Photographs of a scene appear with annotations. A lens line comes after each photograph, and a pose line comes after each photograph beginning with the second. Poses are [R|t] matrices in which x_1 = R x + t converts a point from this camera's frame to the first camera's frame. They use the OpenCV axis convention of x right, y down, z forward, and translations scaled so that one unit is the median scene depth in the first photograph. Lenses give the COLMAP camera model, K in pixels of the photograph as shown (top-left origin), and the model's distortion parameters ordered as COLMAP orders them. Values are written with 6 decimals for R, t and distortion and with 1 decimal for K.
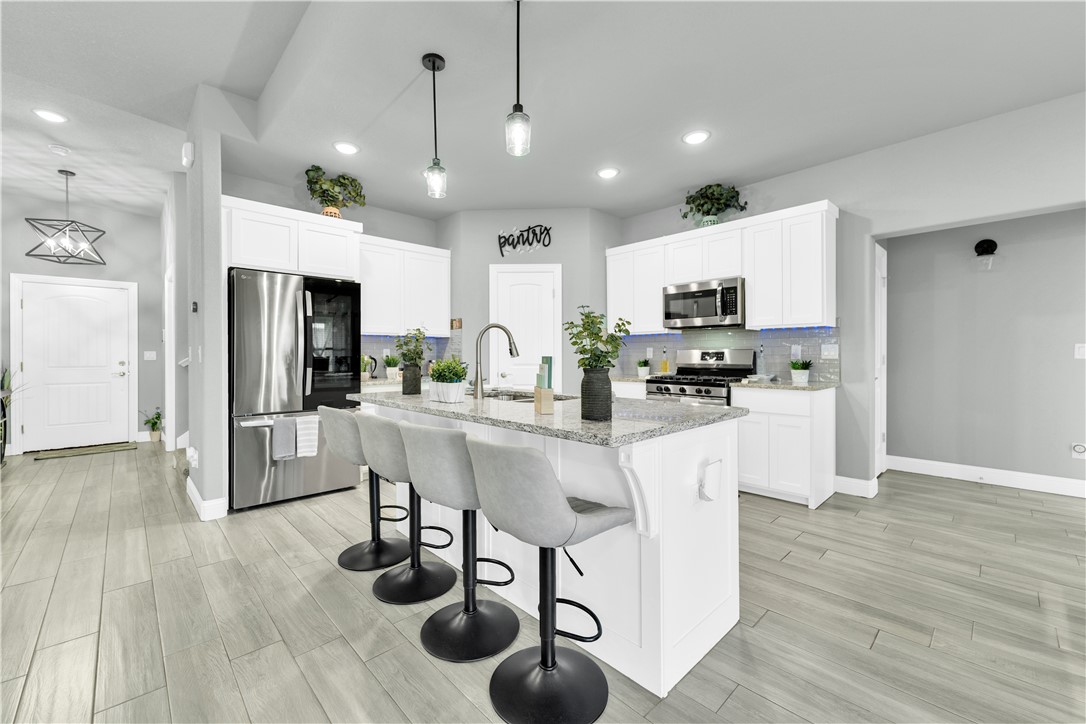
lens RADIAL K [[441.6, 0, 545.5], [0, 441.6, 357.9], [0, 0, 1]] dist [0.002605, -0.000155]
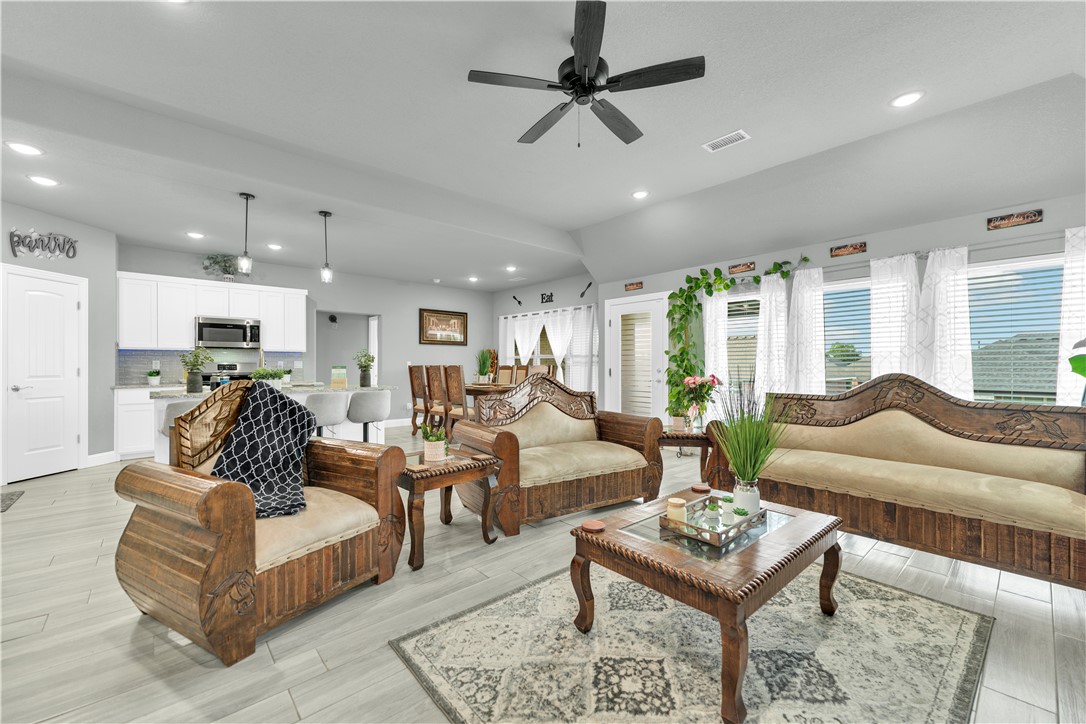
lens RADIAL K [[441.6, 0, 545.3], [0, 441.6, 369.5], [0, 0, 1]] dist [0.002605, -0.000155]
pose [[0.038996, -0.001963, 0.999237, -1.063705], [0.011498, 0.999933, 0.001515, 0.013061], [-0.999173, 0.011430, 0.039016, -0.127192]]
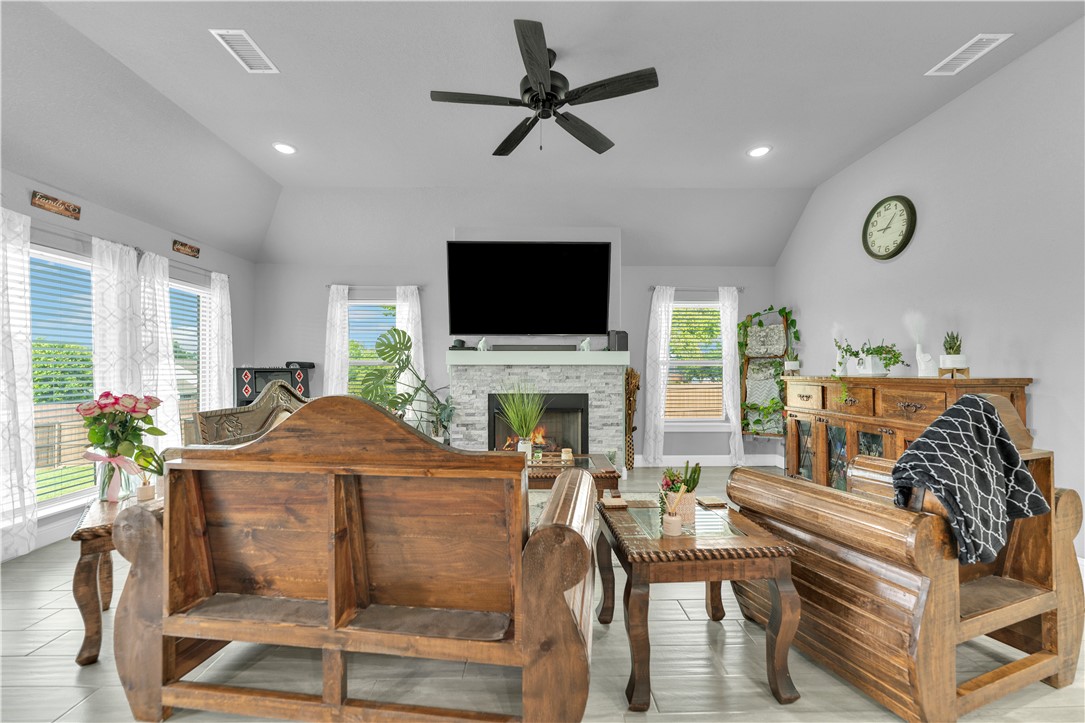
lens RADIAL K [[441.2, 0, 545.7], [0, 441.2, 366.0], [0, 0, 1]] dist [0.002605, -0.000155]
pose [[-0.675691, 0.000388, -0.737185, -0.018530], [0.000042, 1.000000, 0.000487, -0.001422], [0.737185, 0.000298, -0.675691, 0.255294]]
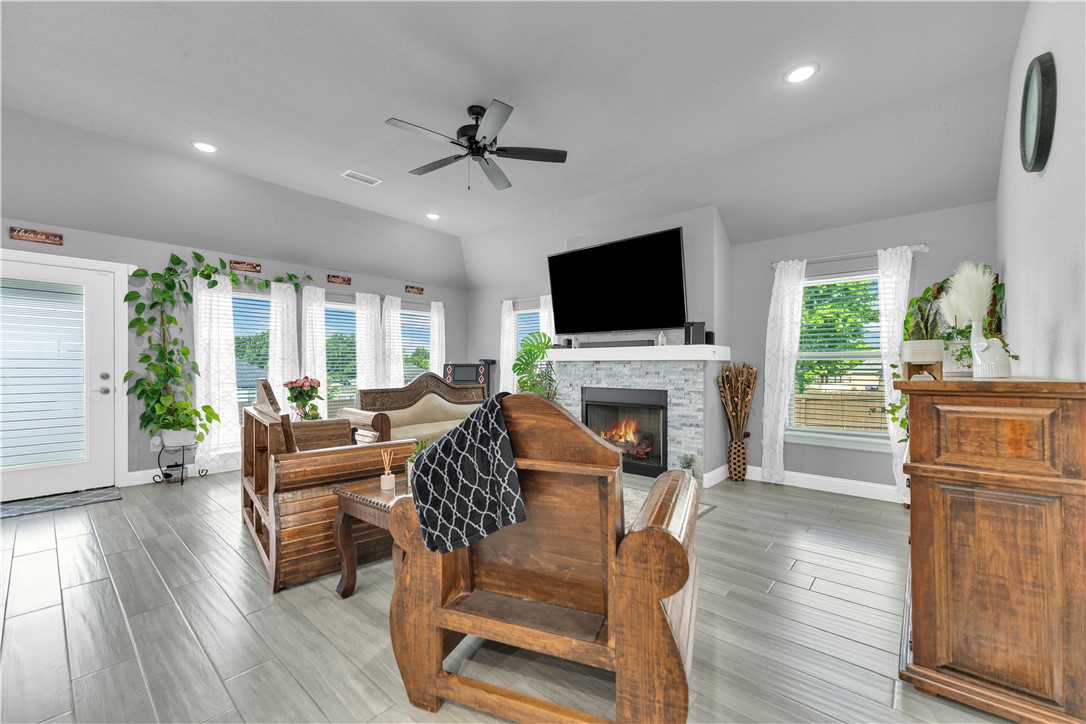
lens RADIAL K [[441.6, 0, 541.4], [0, 441.6, 364.9], [0, 0, 1]] dist [0.002605, -0.000155]
pose [[-0.996389, 0.006670, -0.084642, -0.508686], [0.006167, 0.999962, 0.006203, -0.000718], [0.084680, 0.005658, -0.996392, 0.600380]]
